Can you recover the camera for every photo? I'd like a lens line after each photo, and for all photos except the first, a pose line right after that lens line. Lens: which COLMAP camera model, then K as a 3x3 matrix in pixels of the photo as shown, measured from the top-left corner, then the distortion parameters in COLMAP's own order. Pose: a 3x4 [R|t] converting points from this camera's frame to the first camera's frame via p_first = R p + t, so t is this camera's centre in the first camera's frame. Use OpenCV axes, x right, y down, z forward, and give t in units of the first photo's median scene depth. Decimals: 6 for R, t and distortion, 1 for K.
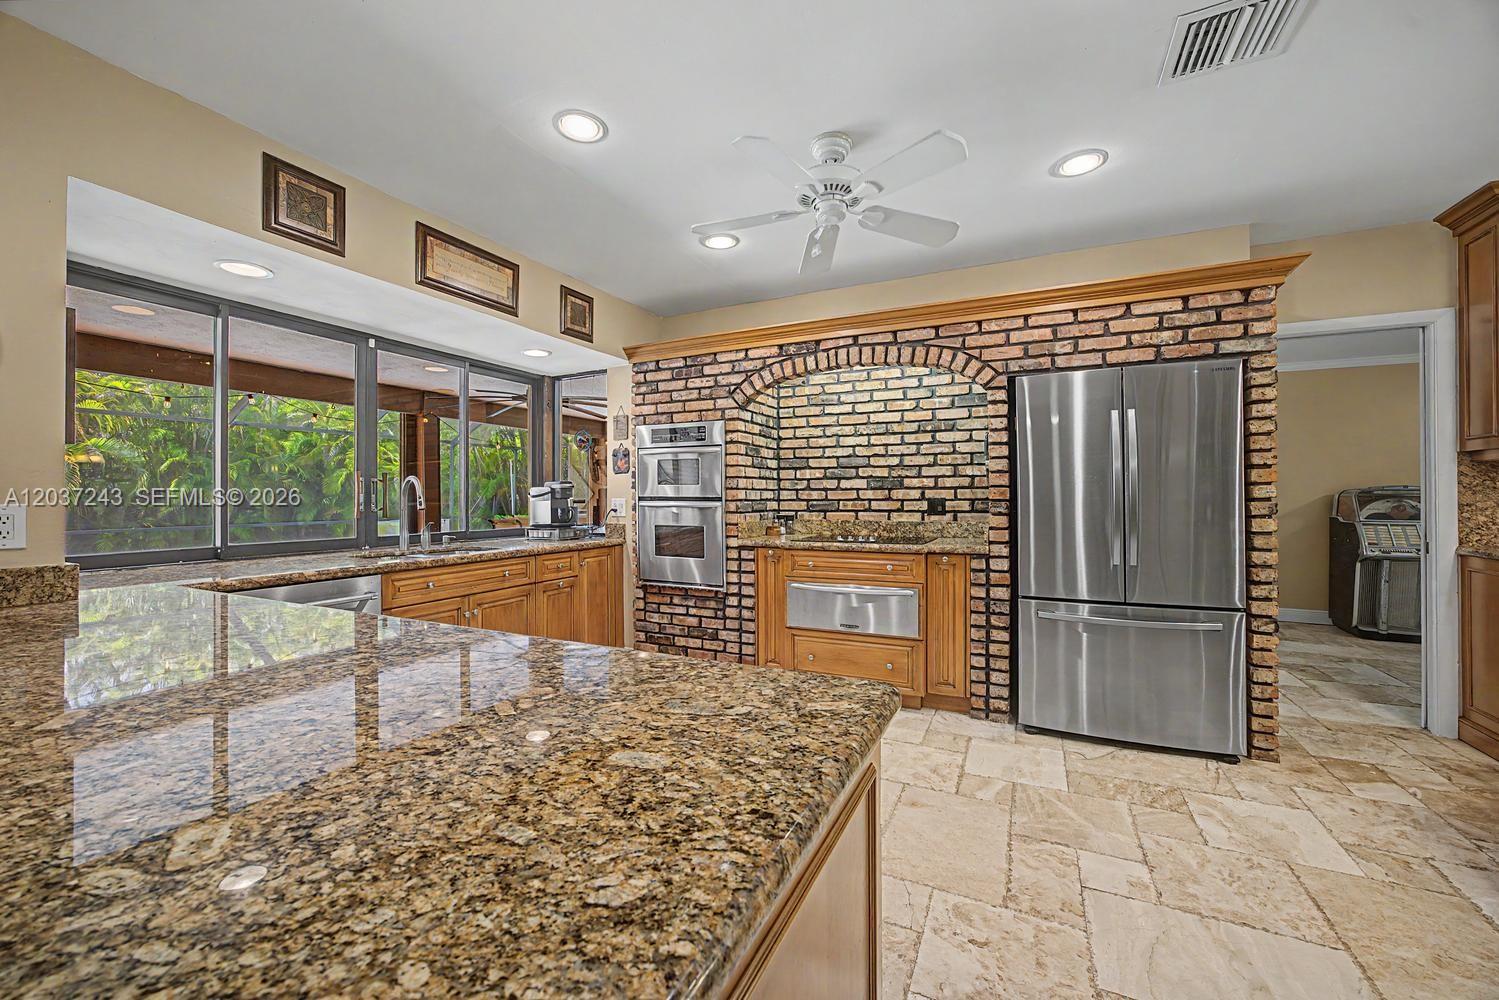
lens RADIAL K [[579.8, 0, 750.6], [0, 579.8, 496.3], [0, 0, 1]] dist [-0.029531, 0.011945]
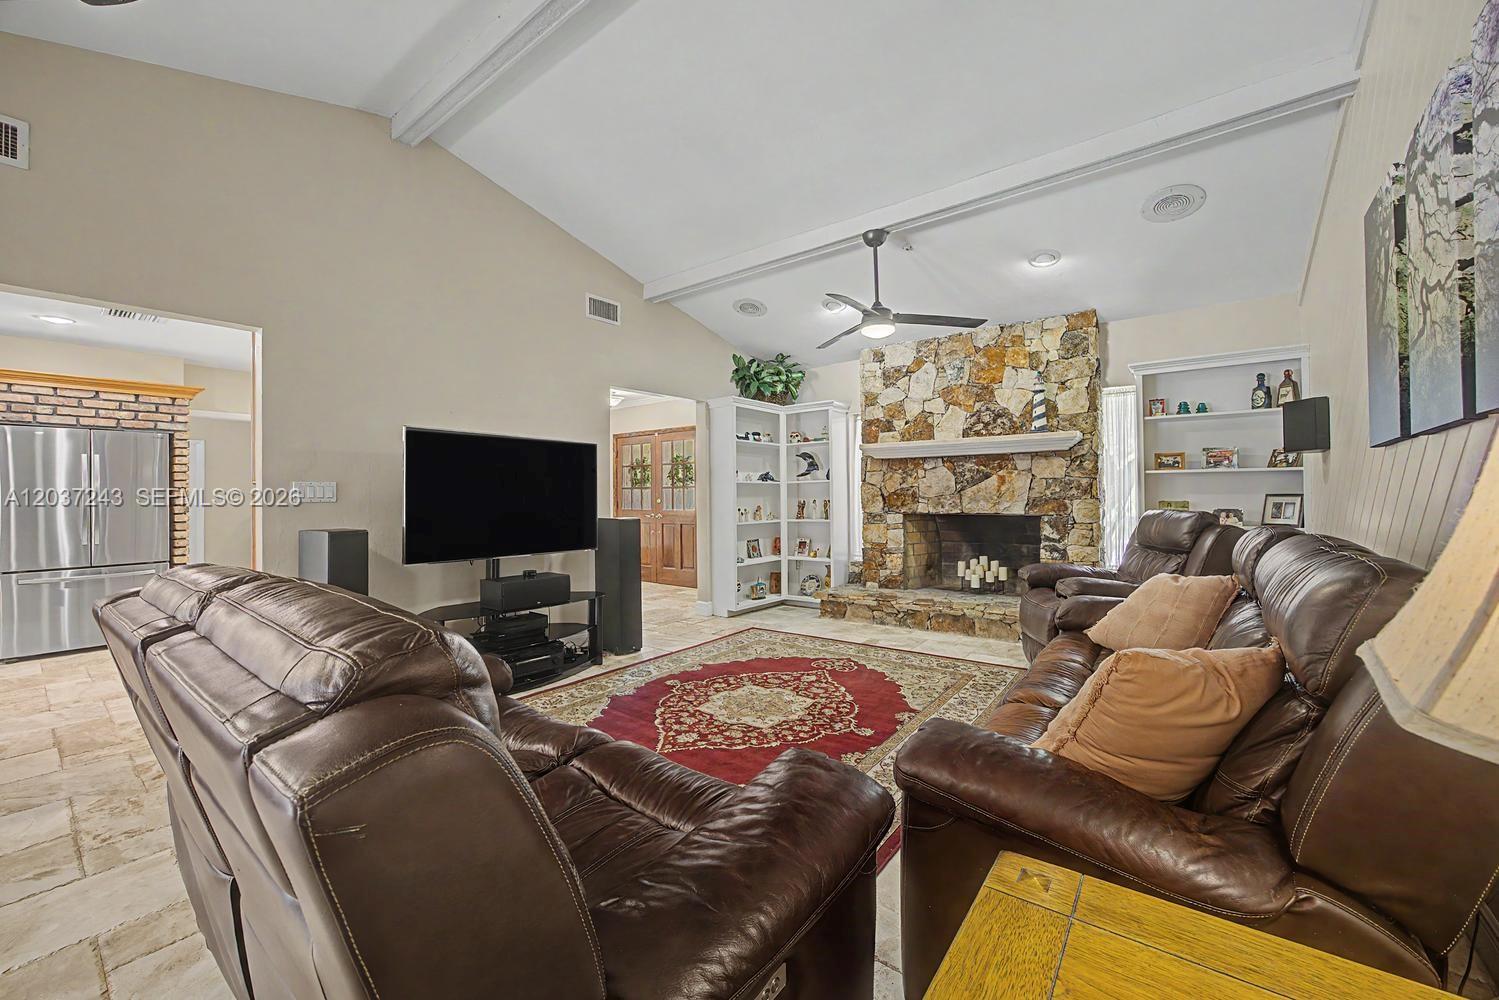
lens RADIAL K [[595.2, 0, 758.7], [0, 595.2, 484.8], [0, 0, 1]] dist [-0.029419, 0.008207]
pose [[0.195404, 0.019884, 0.980521, -0.508294], [0.011751, 0.999675, -0.022614, 0.003257], [-0.980653, 0.015941, 0.195106, -0.995903]]
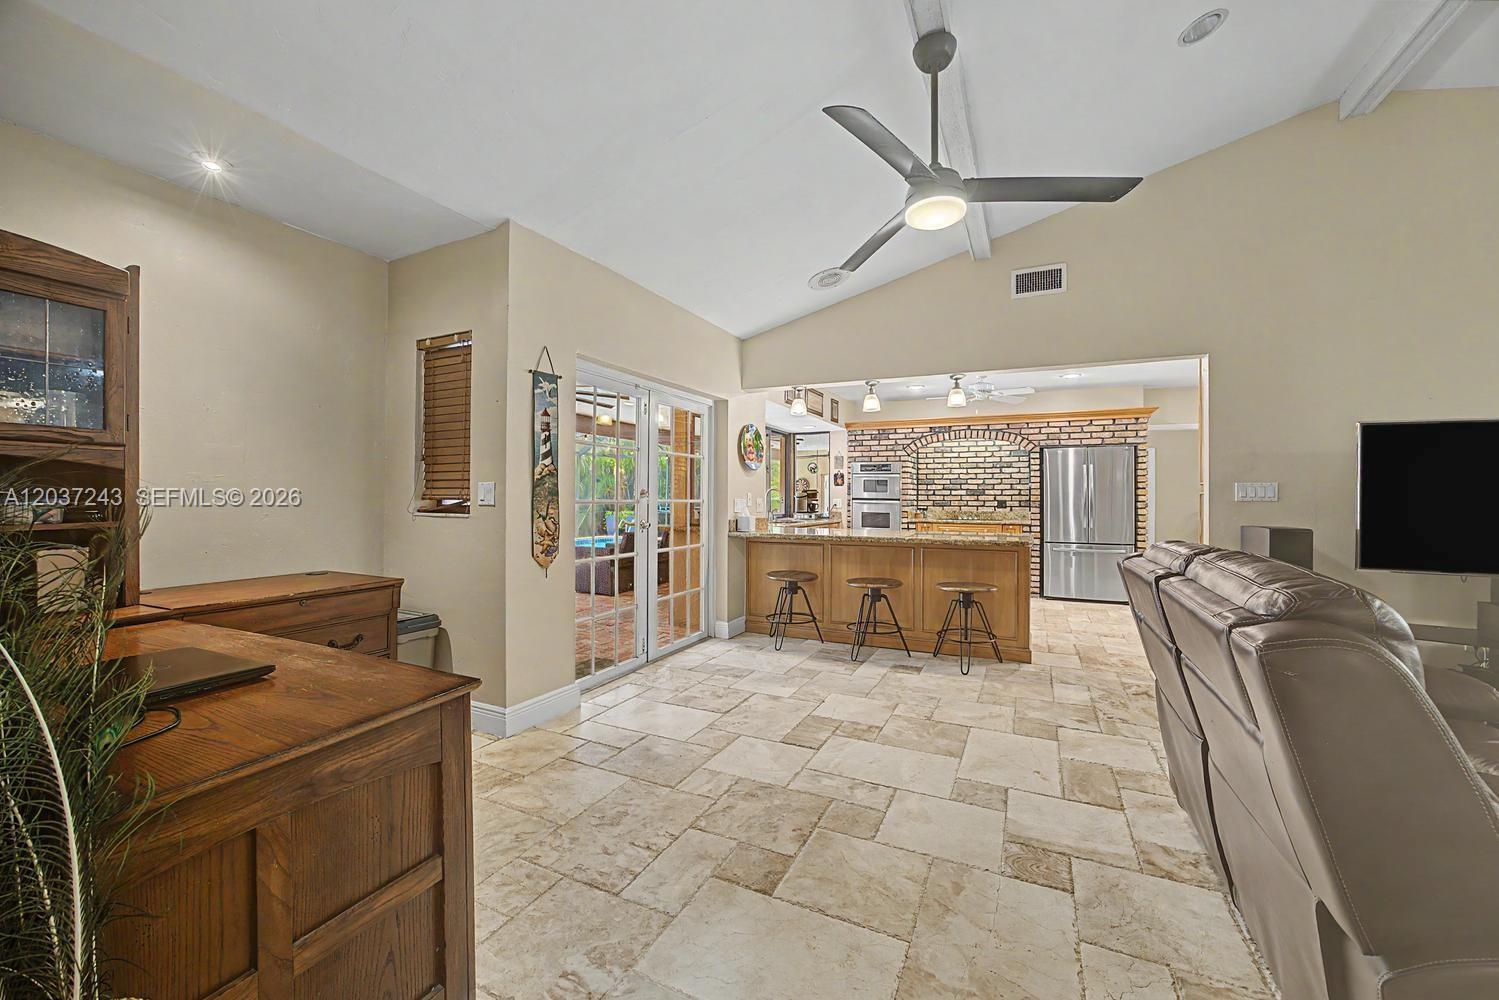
lens RADIAL K [[579.8, 0, 750.6], [0, 579.8, 496.3], [0, 0, 1]] dist [-0.029531, 0.011945]
pose [[0.999942, 0.009308, 0.005496, -0.619444], [-0.009292, 0.999953, -0.002942, 0.004615], [-0.005523, 0.002891, 0.999981, -1.112980]]
